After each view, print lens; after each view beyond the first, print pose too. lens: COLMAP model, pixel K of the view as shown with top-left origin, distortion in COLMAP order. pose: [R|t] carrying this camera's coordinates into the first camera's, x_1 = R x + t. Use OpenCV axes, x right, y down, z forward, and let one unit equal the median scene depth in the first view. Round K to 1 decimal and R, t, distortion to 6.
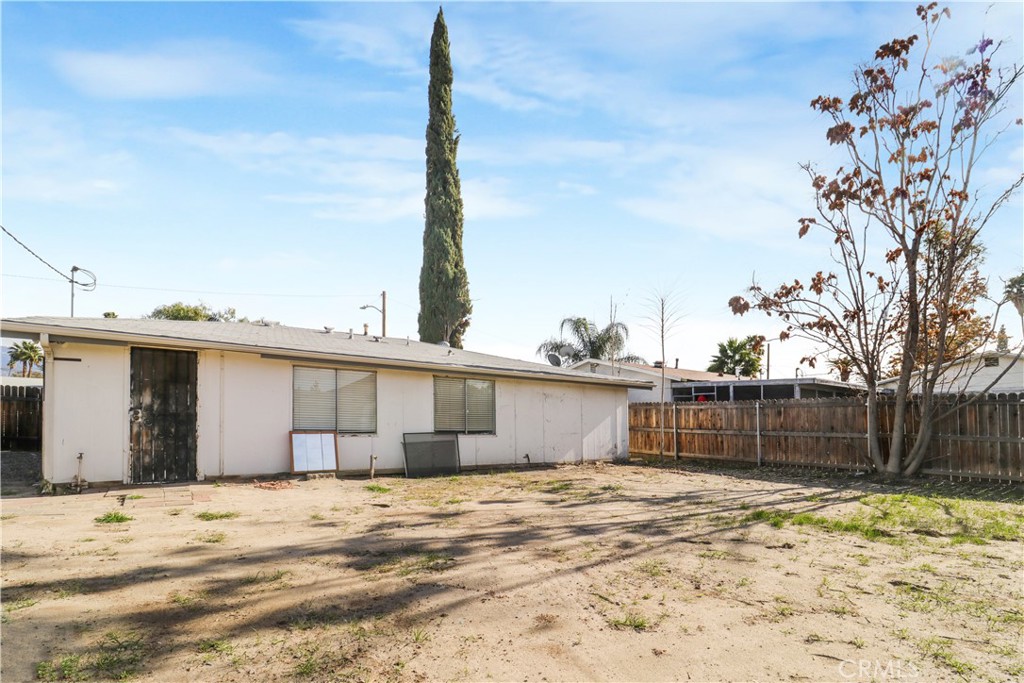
lens RADIAL K [[484.3, 0, 508.1], [0, 484.3, 412.6], [0, 0, 1]] dist [-0.002141, -0.000185]
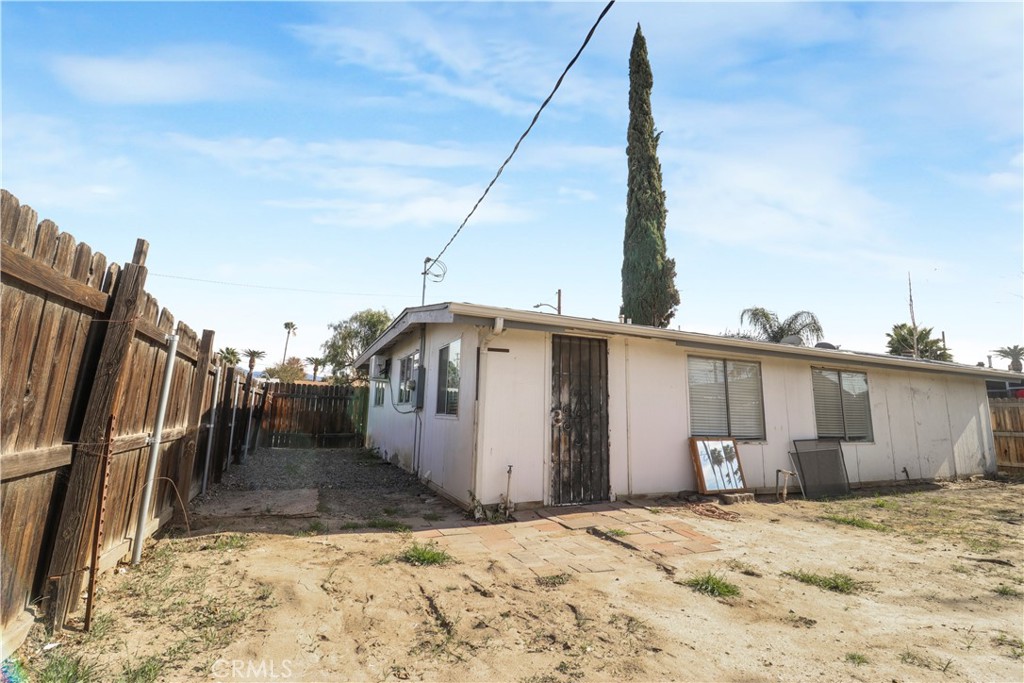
lens RADIAL K [[465.7, 0, 518.3], [0, 465.7, 330.2], [0, 0, 1]] dist [0.008157, -0.015540]
pose [[0.979900, -0.029552, -0.197290, -0.392030], [-0.003465, 0.986296, -0.164951, -0.005495], [0.199461, 0.162320, 0.966368, 0.118081]]
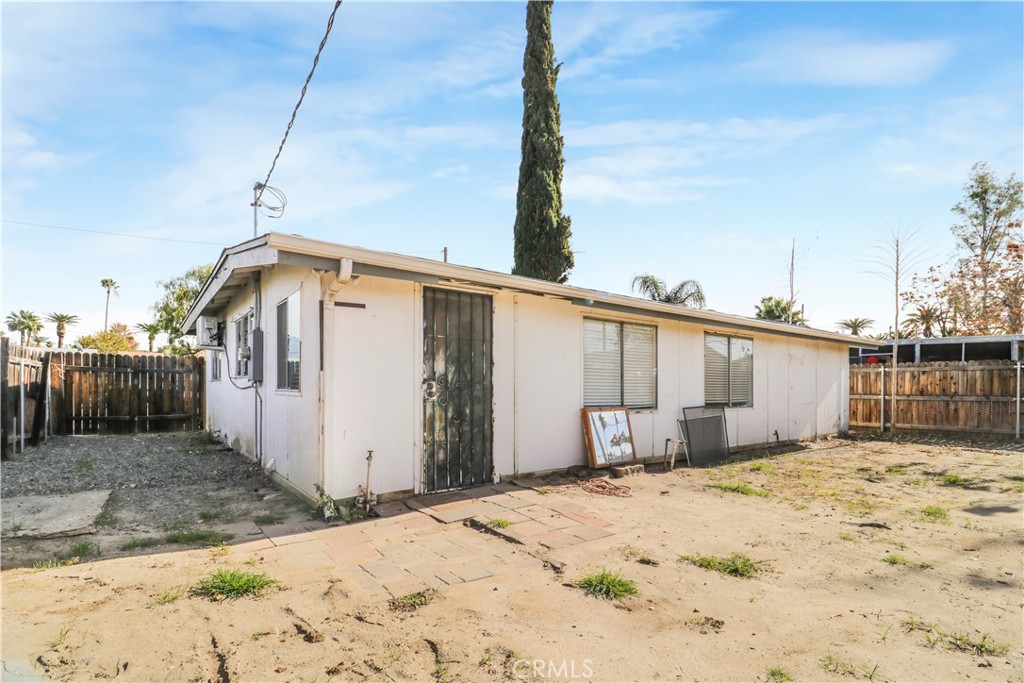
lens RADIAL K [[489.7, 0, 514.1], [0, 489.7, 387.8], [0, 0, 1]] dist [-0.002909, -0.000408]
pose [[0.999734, -0.013745, 0.018498, -0.387726], [0.013398, 0.999734, 0.018769, -0.004977], [-0.018751, -0.018516, 0.999653, 0.189143]]
